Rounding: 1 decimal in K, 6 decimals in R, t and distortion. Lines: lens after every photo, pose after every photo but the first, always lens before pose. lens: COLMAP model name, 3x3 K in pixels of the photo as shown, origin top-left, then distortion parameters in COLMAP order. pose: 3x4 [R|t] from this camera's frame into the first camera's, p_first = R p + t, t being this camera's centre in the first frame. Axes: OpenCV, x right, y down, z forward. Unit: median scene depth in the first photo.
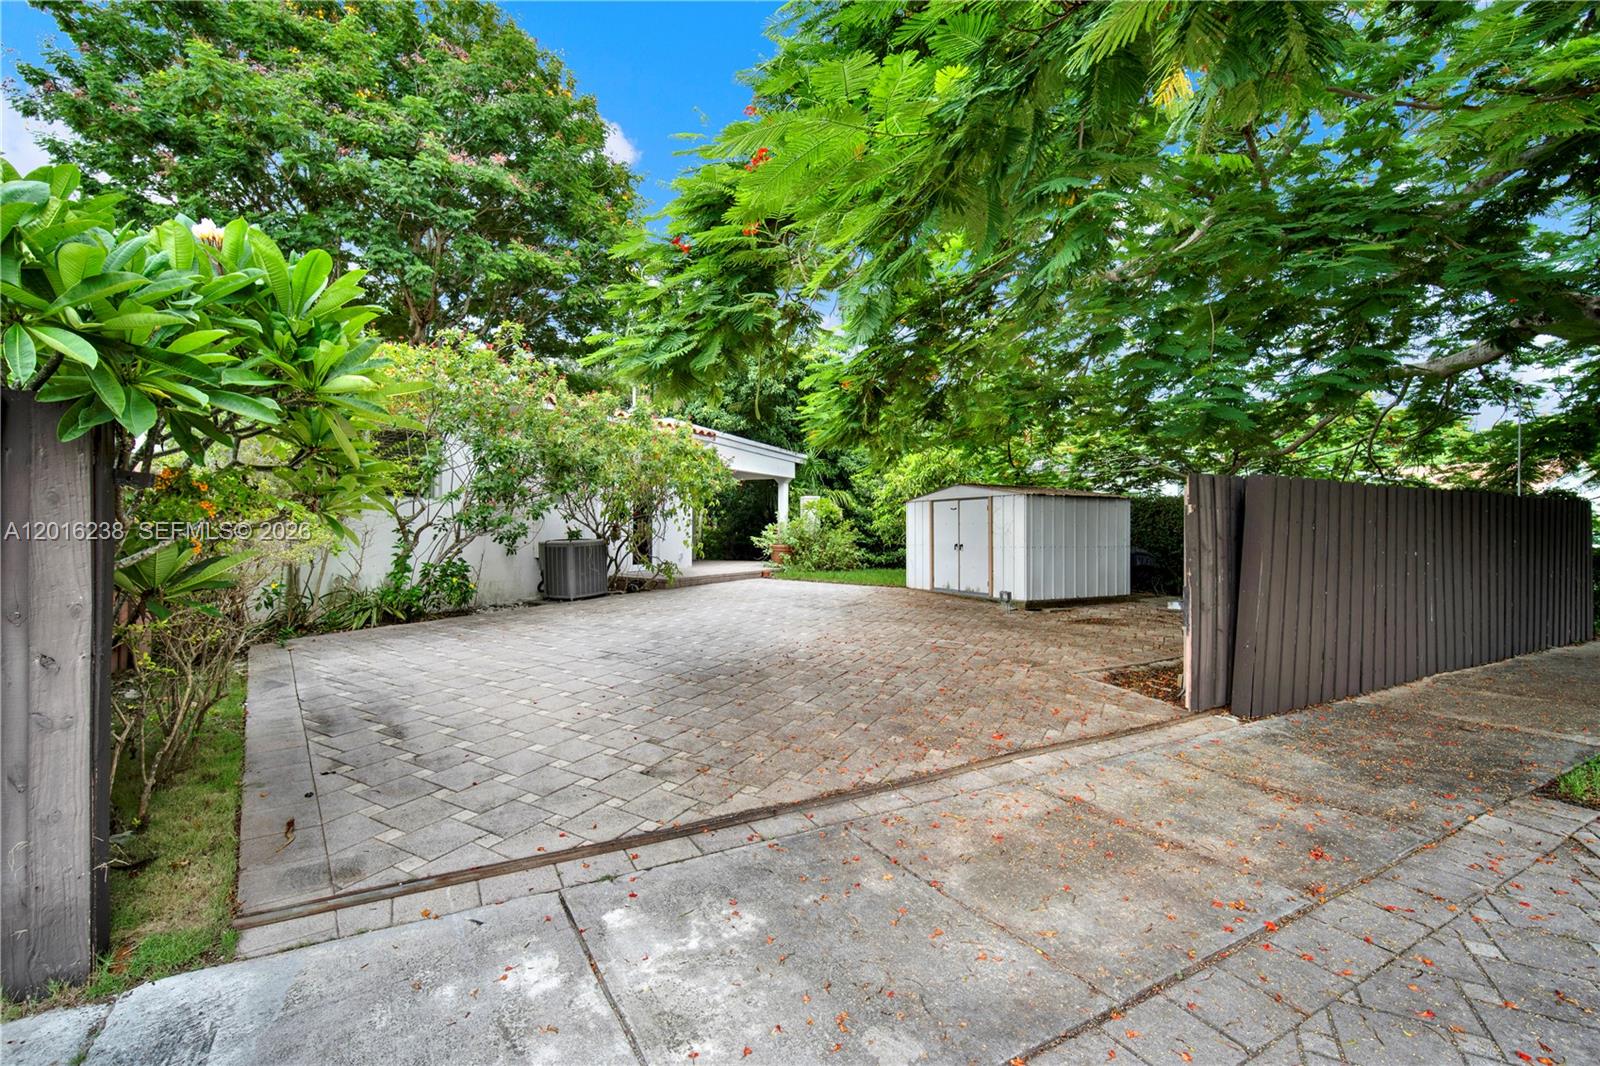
lens RADIAL K [[718.5, 0, 801.5], [0, 718.5, 522.0], [0, 0, 1]] dist [-0.011379, 0.000873]
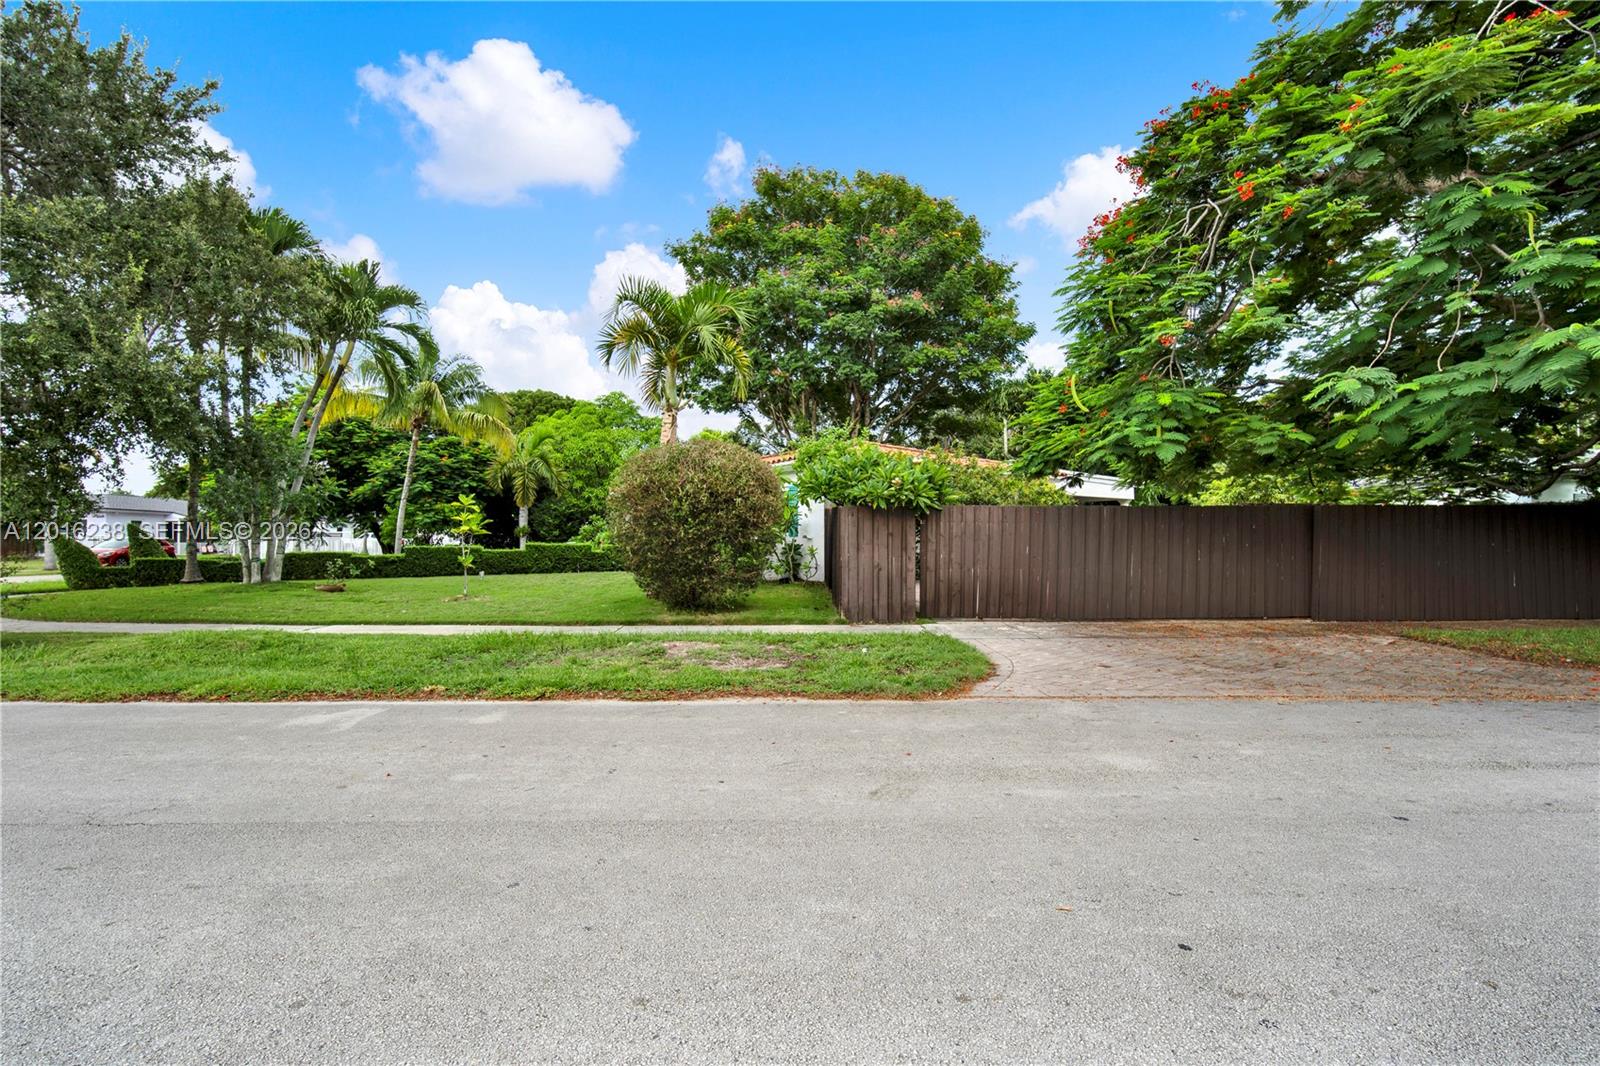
lens RADIAL K [[718.5, 0, 801.5], [0, 718.5, 522.0], [0, 0, 1]] dist [-0.011379, 0.000873]
pose [[0.874880, -0.019249, -0.483957, 0.149071], [0.010345, 0.999725, -0.021061, 0.004449], [0.484229, 0.013420, 0.874838, -0.738886]]
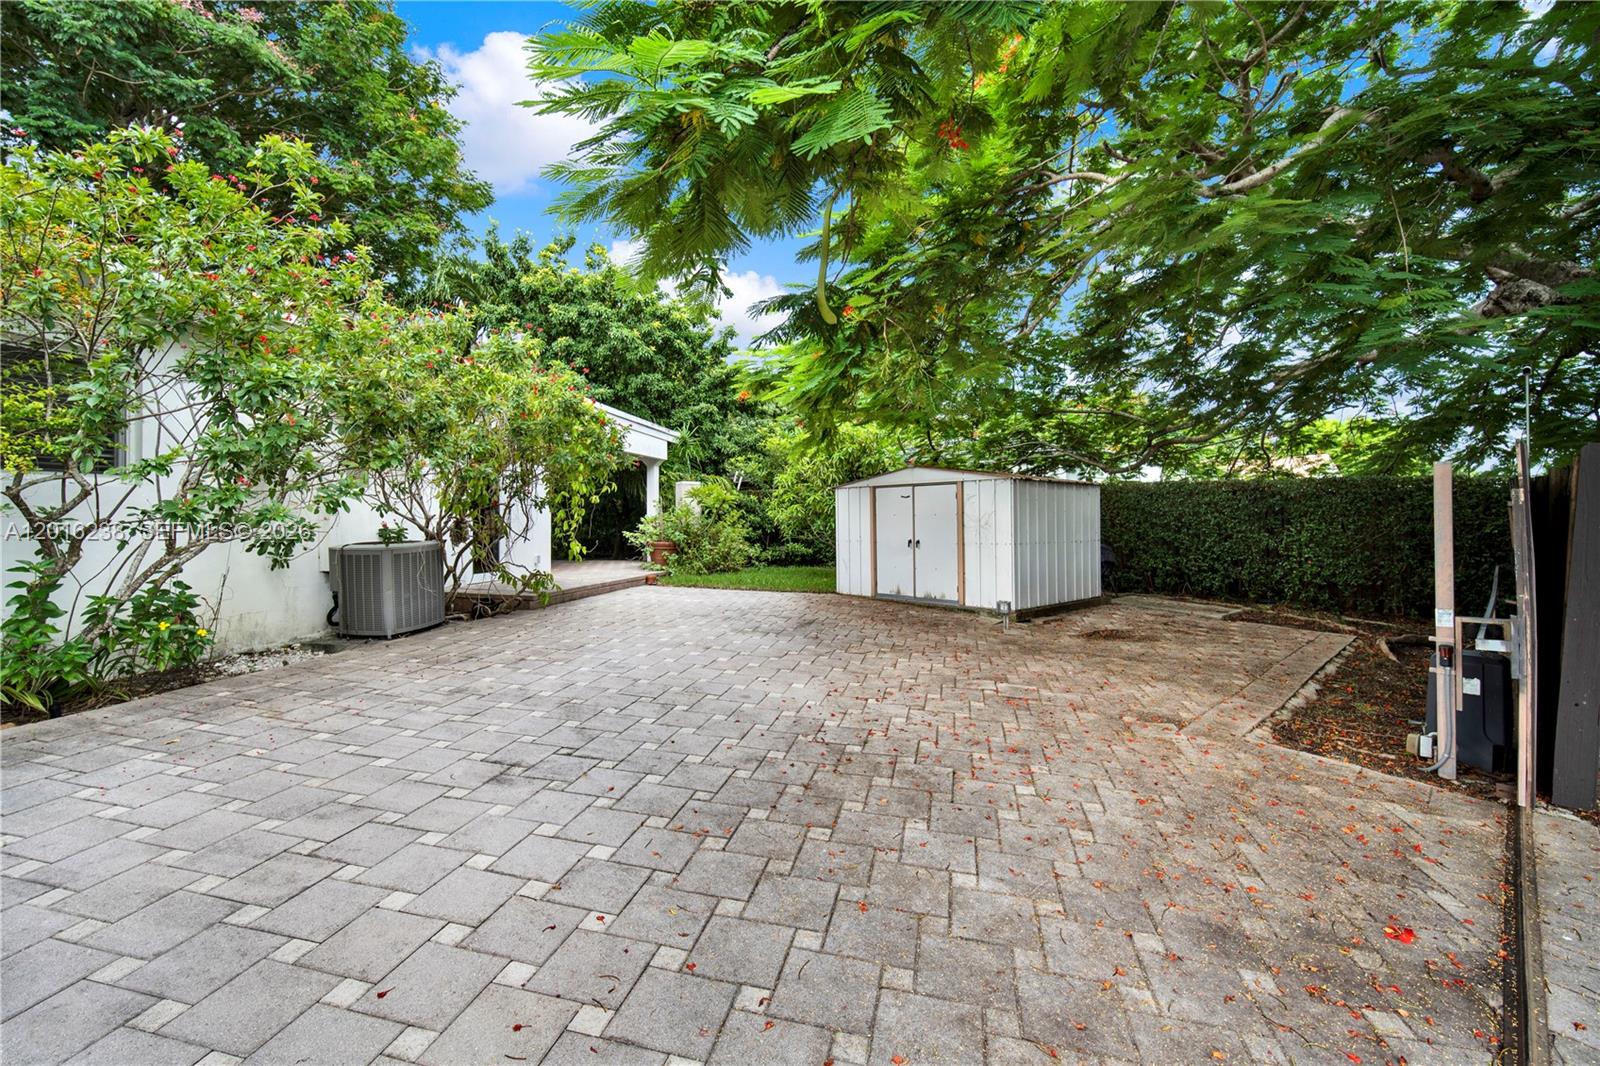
lens RADIAL K [[696.7, 0, 800.5], [0, 696.7, 514.6], [0, 0, 1]] dist [-0.021126, 0.005591]
pose [[0.962404, -0.004022, 0.271591, -0.125975], [0.002560, 0.999980, 0.005736, -0.003359], [-0.271609, -0.004825, 0.962396, 0.287935]]
